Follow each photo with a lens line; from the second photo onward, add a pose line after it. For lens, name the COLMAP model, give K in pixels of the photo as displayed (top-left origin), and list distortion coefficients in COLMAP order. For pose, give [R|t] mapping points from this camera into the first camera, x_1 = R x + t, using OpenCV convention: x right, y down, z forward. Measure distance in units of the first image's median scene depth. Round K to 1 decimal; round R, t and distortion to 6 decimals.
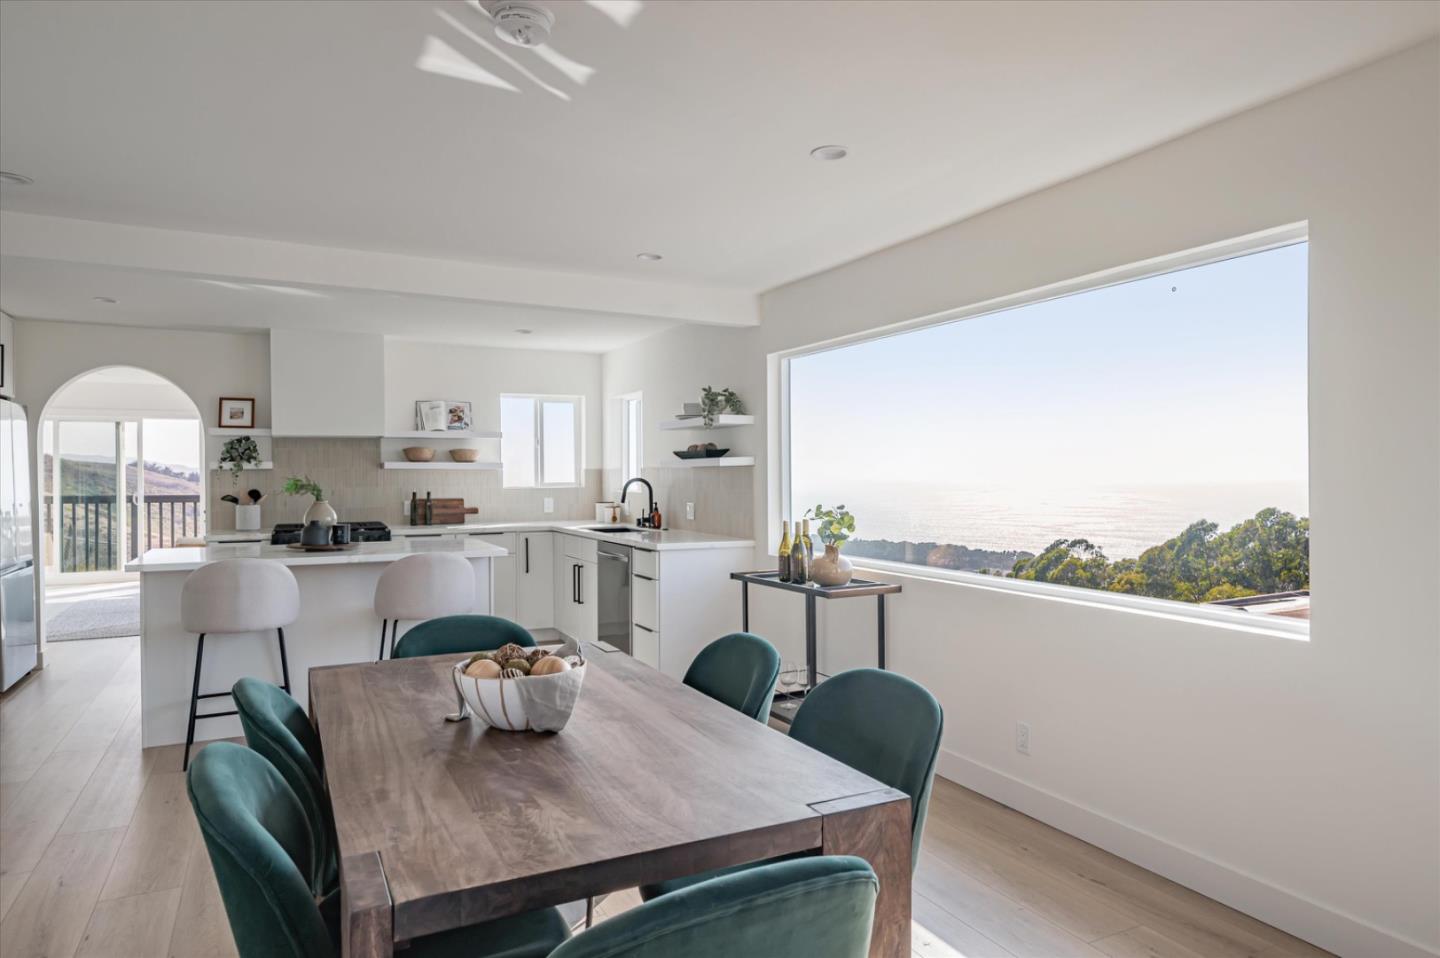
lens RADIAL K [[880.6, 0, 717.6], [0, 880.6, 477.1], [0, 0, 1]] dist [-0.000877, -0.003848]
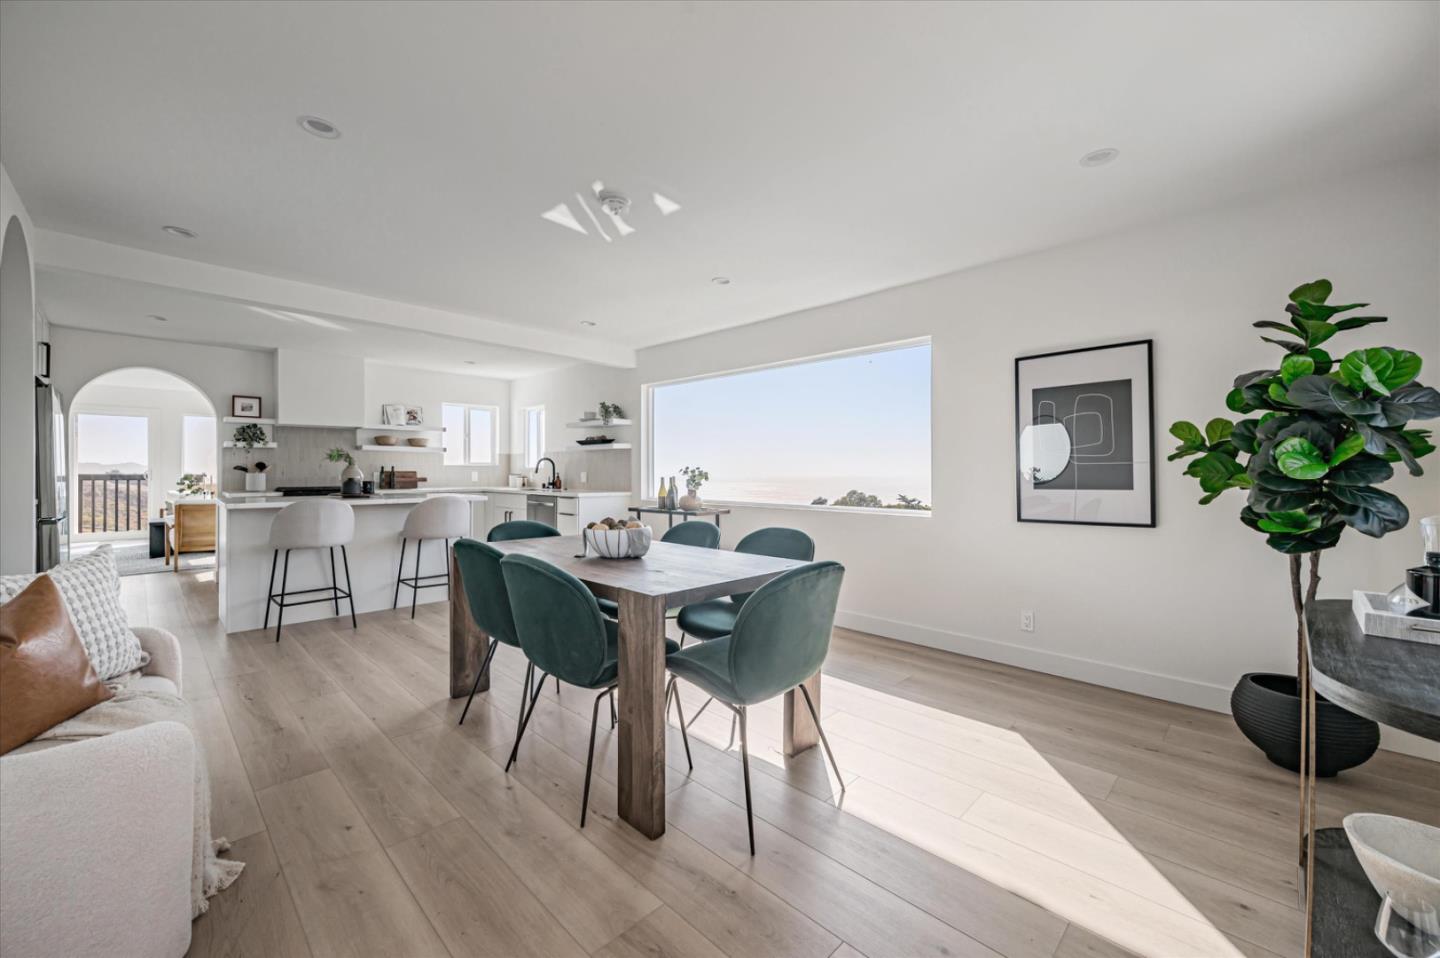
lens RADIAL K [[569.7, 0, 717.8], [0, 569.7, 469.5], [0, 0, 1]] dist [-0.000262, 0.000449]
pose [[0.946606, 0.006486, 0.322329, -0.135147], [-0.004870, 0.999971, -0.005822, 0.028488], [-0.322357, 0.003942, 0.946610, -0.095518]]
